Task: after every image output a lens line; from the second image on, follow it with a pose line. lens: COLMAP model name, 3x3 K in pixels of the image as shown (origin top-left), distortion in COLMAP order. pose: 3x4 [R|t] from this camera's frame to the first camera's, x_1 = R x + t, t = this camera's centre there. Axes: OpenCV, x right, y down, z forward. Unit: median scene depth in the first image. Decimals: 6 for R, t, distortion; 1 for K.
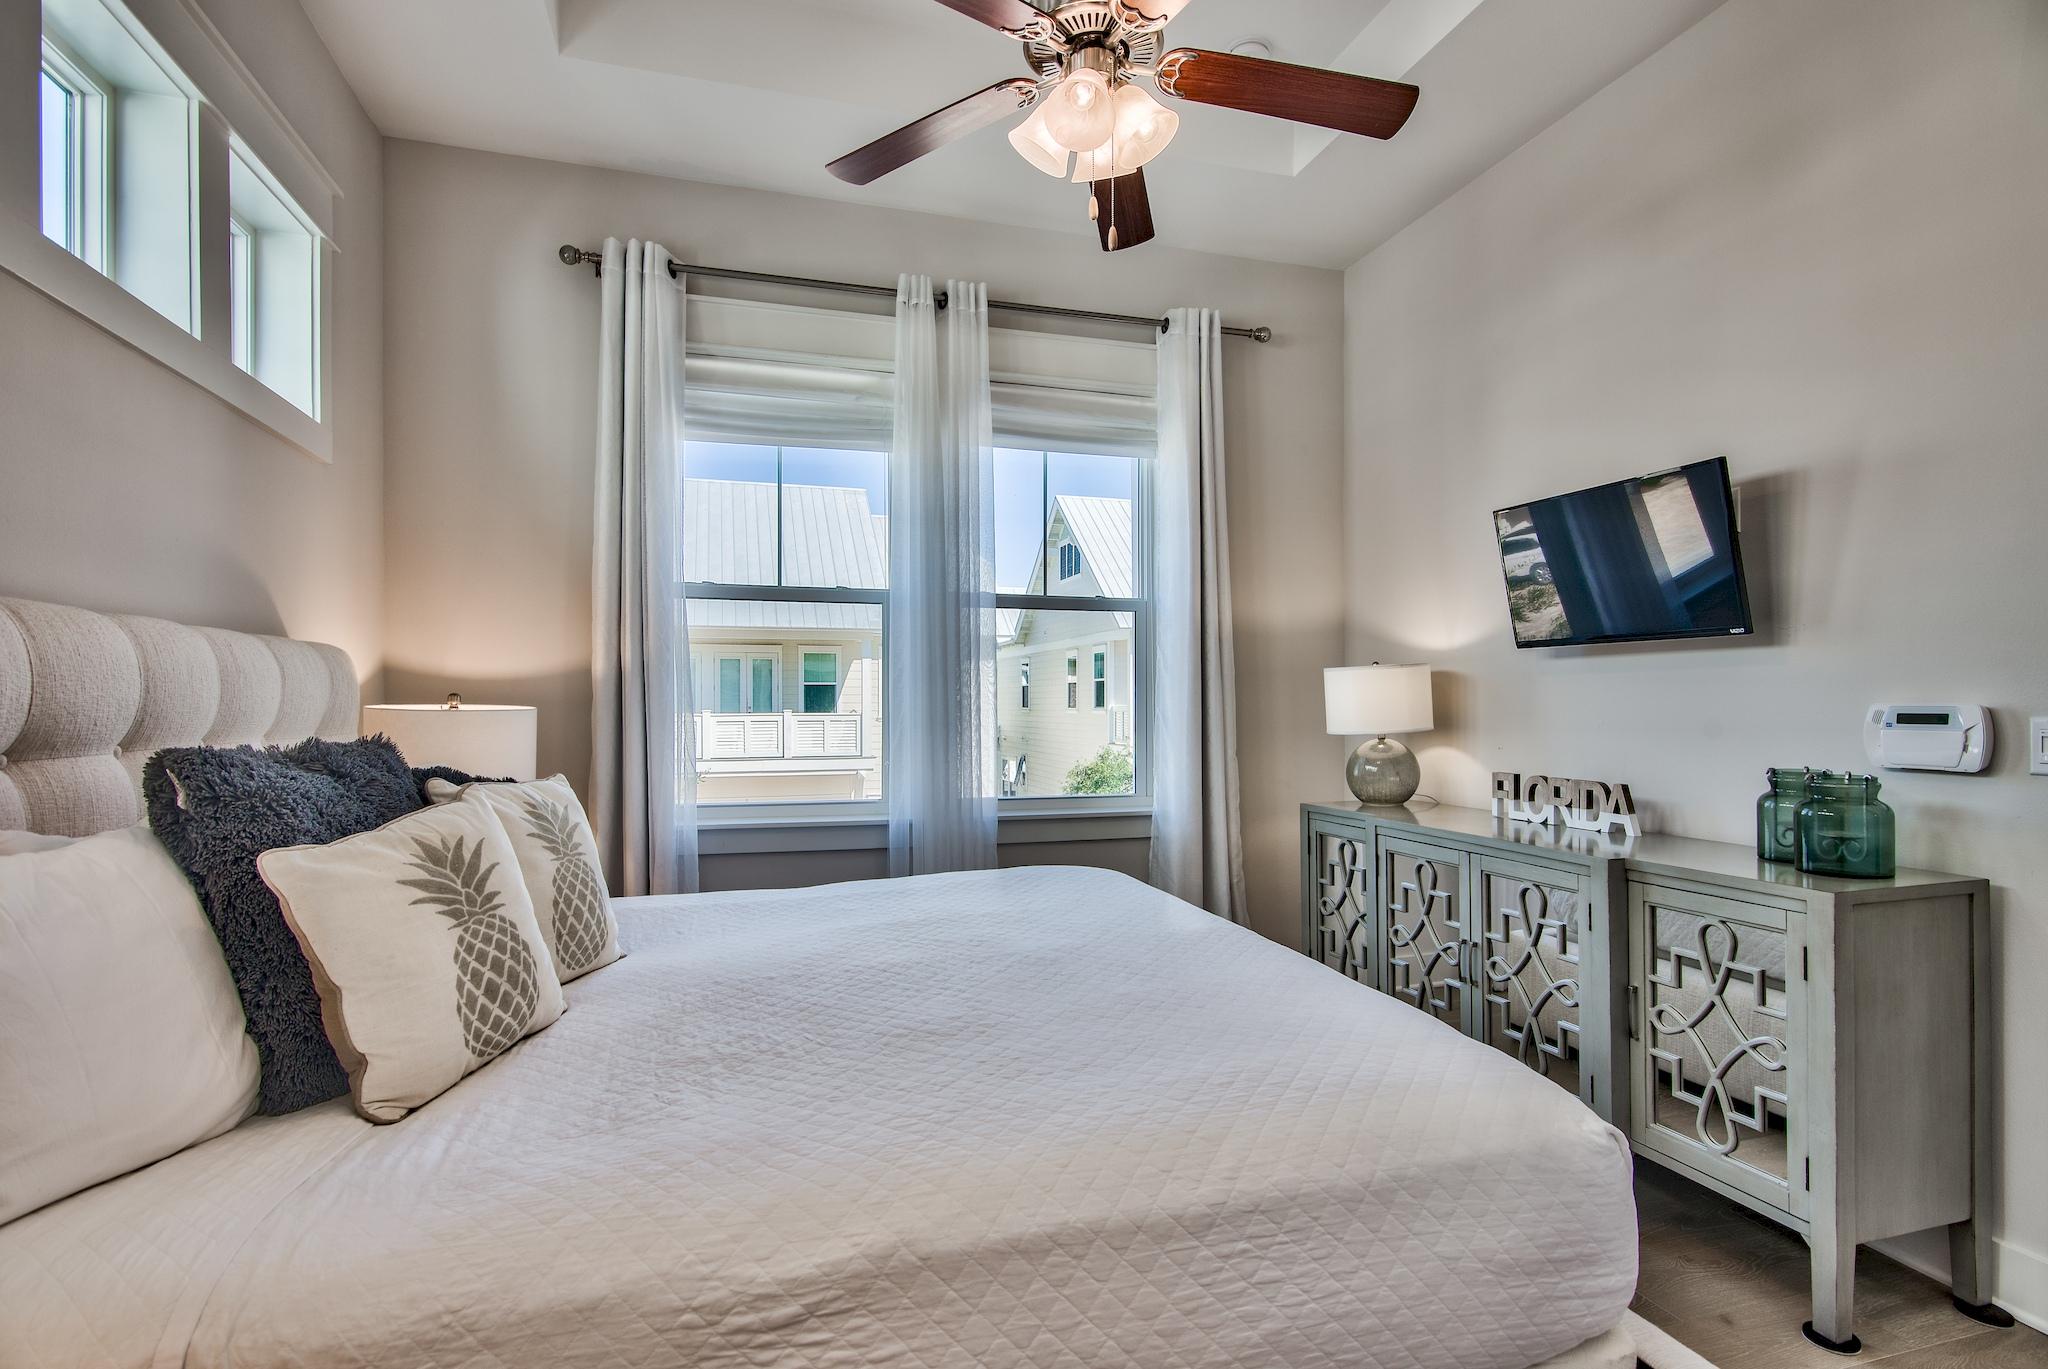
lens RADIAL K [[1006.5, 0, 1024.0], [0, 1006.5, 684.5], [0, 0, 1]] dist [-0.019655, -0.000334]
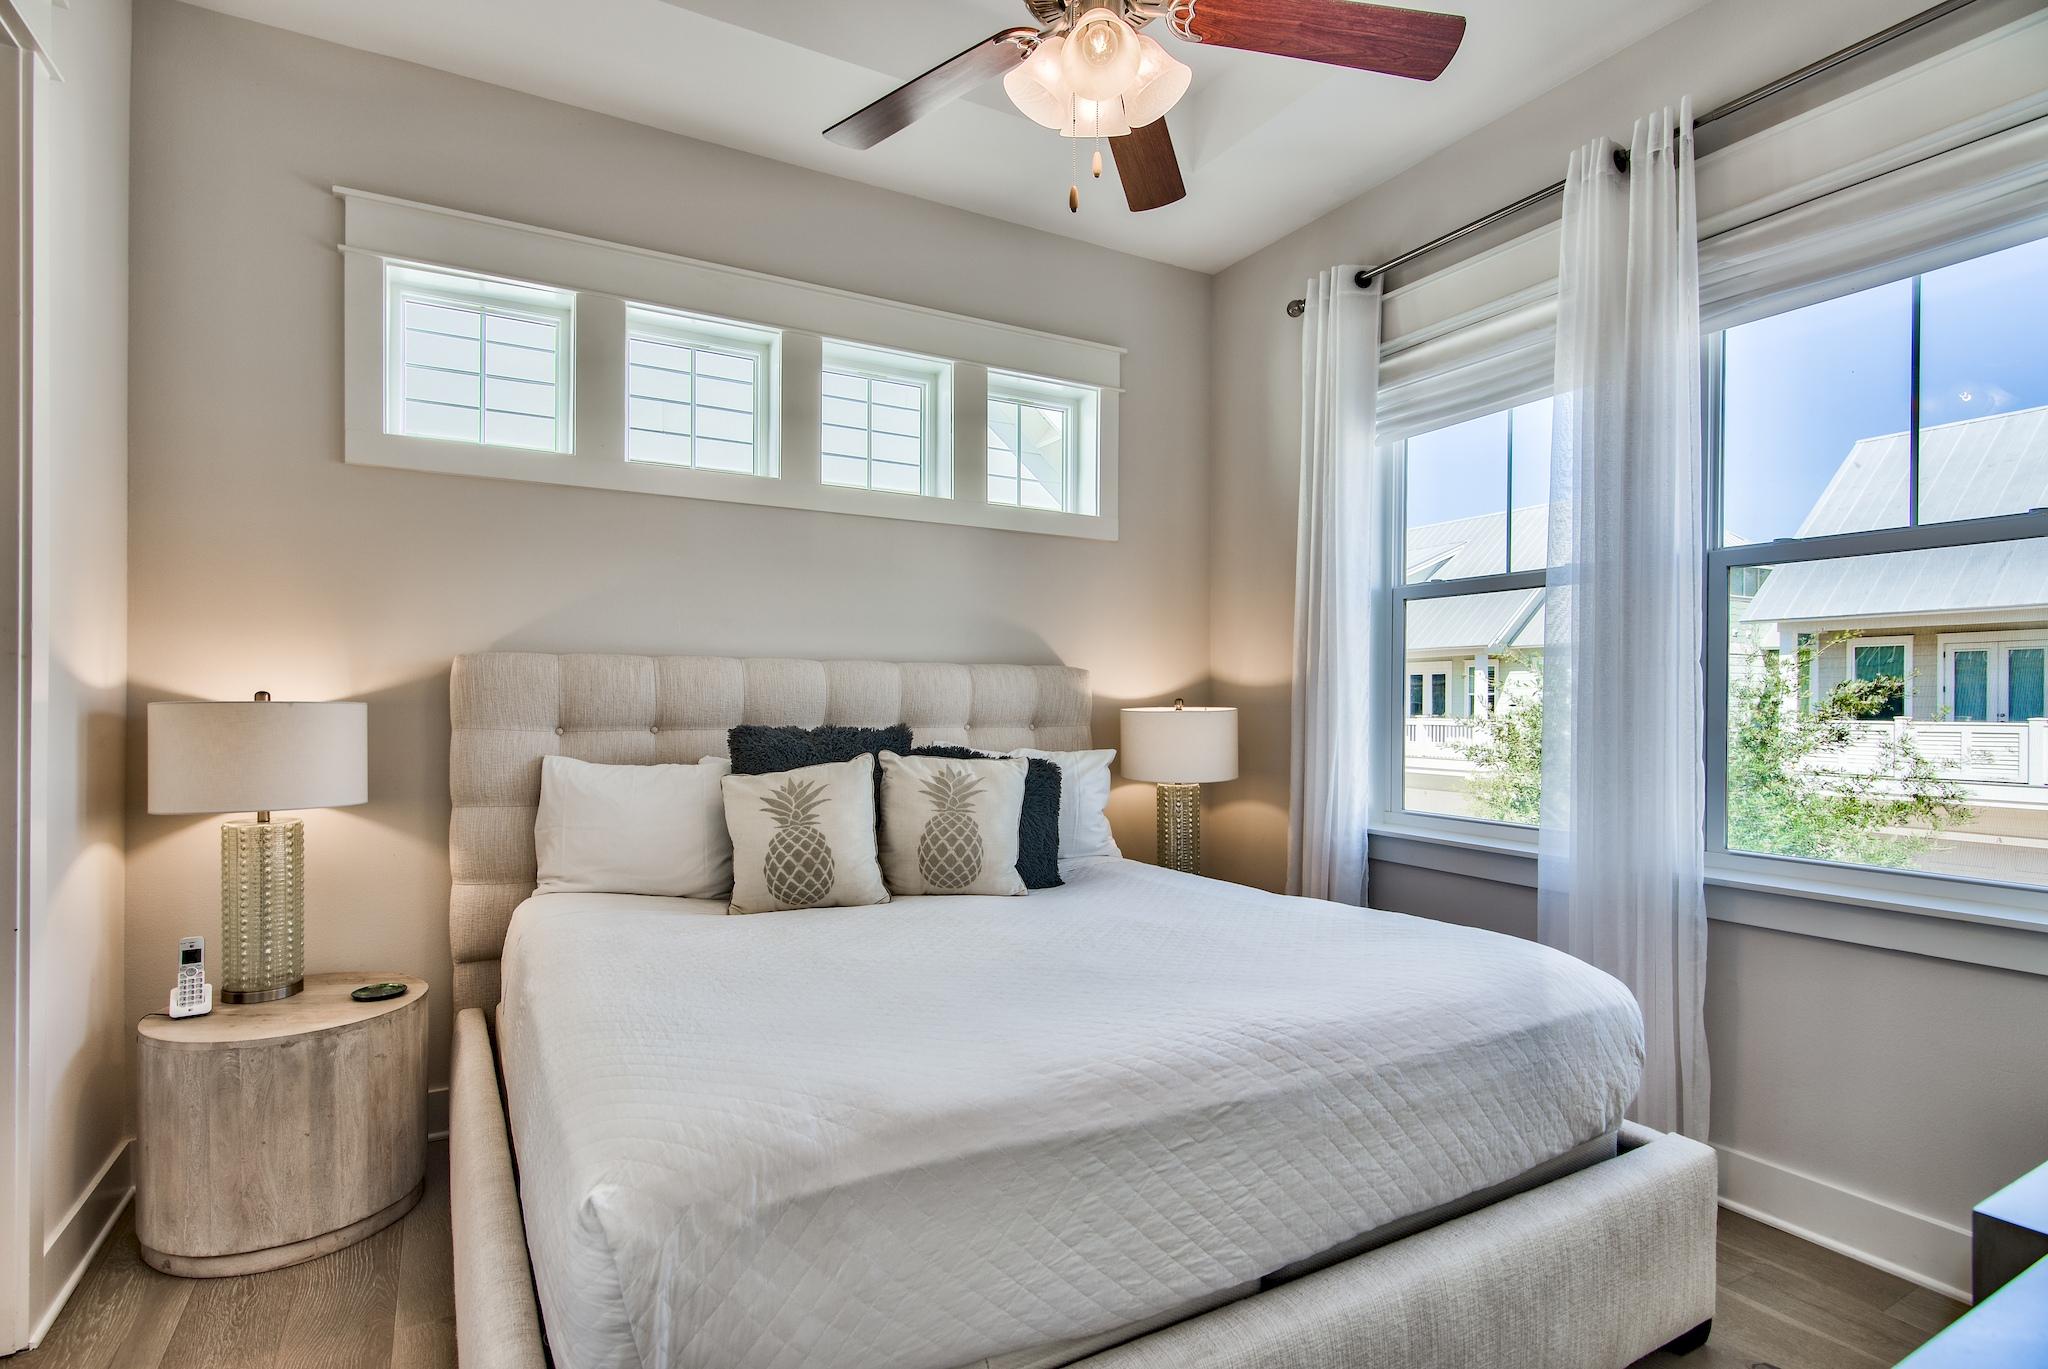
lens RADIAL K [[1006.5, 0, 1024.0], [0, 1006.5, 684.5], [0, 0, 1]] dist [-0.019655, -0.000334]
pose [[0.224986, -0.014033, -0.974261, 0.665436], [0.012111, 0.999859, -0.011605, 0.004156], [0.974287, -0.009188, 0.225124, 0.515912]]
